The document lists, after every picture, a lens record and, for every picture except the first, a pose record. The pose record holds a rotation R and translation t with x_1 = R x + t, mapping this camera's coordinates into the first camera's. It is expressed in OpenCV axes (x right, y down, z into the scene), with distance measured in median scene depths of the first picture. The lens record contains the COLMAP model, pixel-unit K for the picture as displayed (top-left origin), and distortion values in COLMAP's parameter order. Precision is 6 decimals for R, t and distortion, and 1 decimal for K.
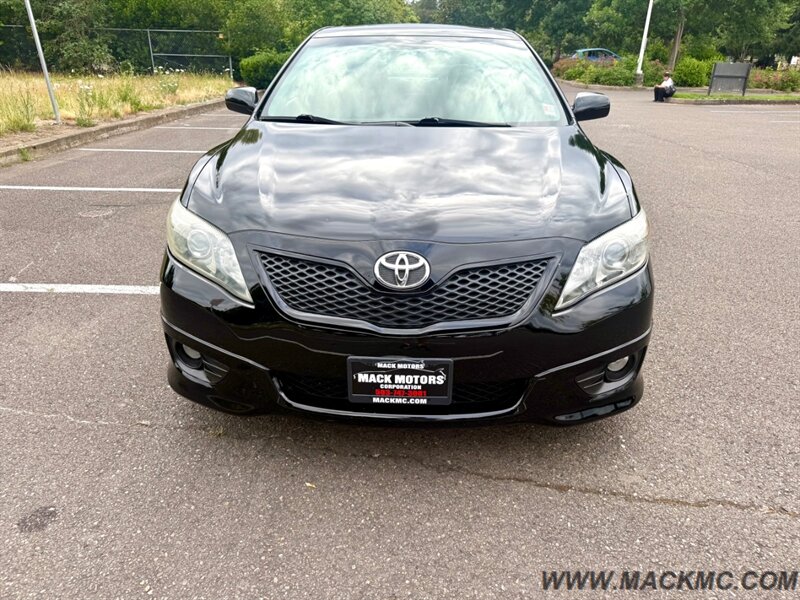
lens RADIAL K [[566.7, 0, 400.0], [0, 566.7, 300.0], [0, 0, 1]] dist [0.023382, -0.029832]
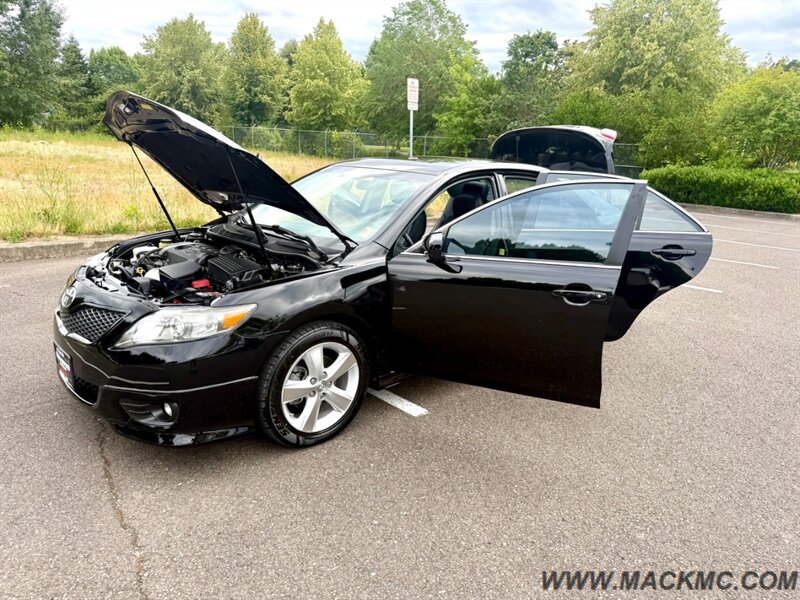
lens RADIAL K [[560.6, 0, 400.0], [0, 560.6, 300.0], [0, 0, 1]] dist [0.006387, -0.010183]
pose [[0.703794, 0.200332, -0.681572, 1.615142], [-0.309502, 0.950042, -0.040350, -0.246700], [0.639439, 0.239346, 0.730637, 0.333467]]
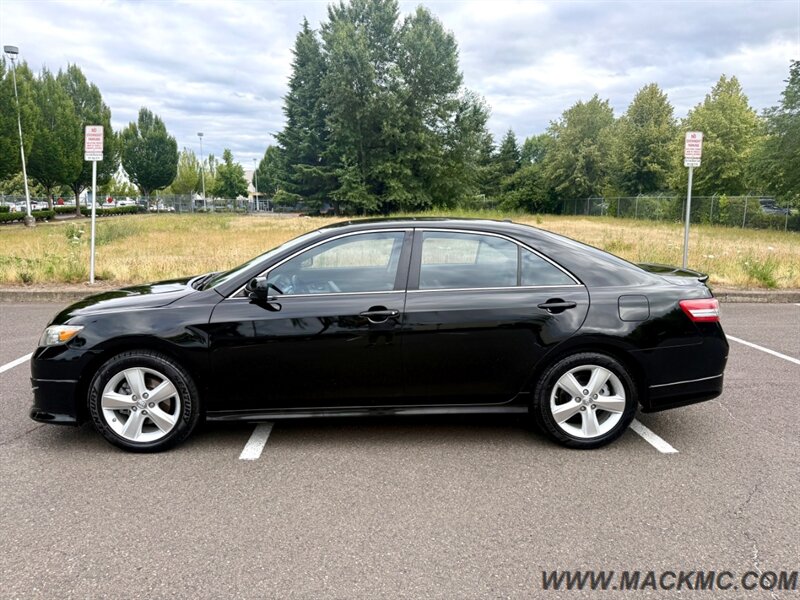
lens RADIAL K [[566.6, 0, 396.9], [0, 566.6, 302.2], [0, 0, 1]] dist [-0.007134, -0.008021]
pose [[0.074726, 0.144679, -0.986653, 2.298061], [-0.395212, 0.912695, 0.103902, -0.833236], [0.915546, 0.382173, 0.125380, 1.742869]]
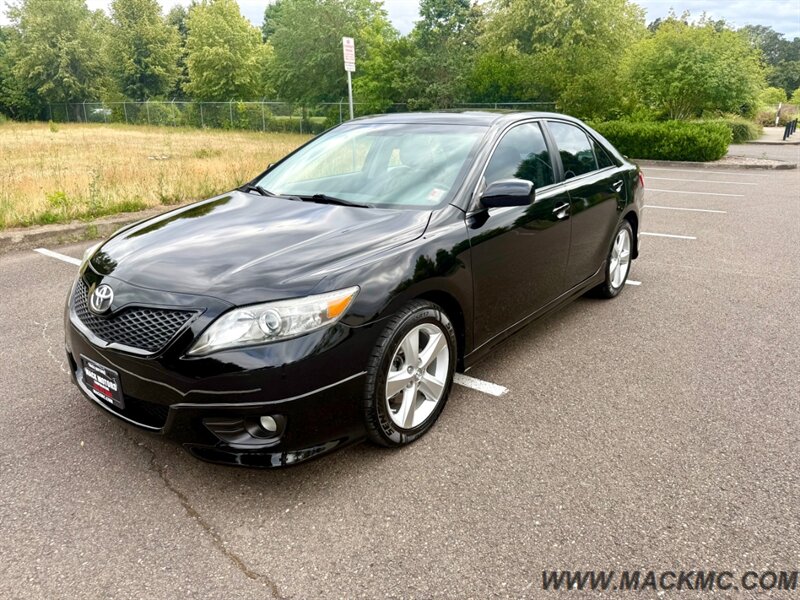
lens RADIAL K [[564.0, 0, 400.0], [0, 564.0, 300.0], [0, 0, 1]] dist [-0.007224, -0.000369]
pose [[0.812383, 0.164749, -0.559367, 1.156650], [-0.219397, 0.975129, -0.031434, -0.140805], [0.540277, 0.148260, 0.828324, 0.218200]]
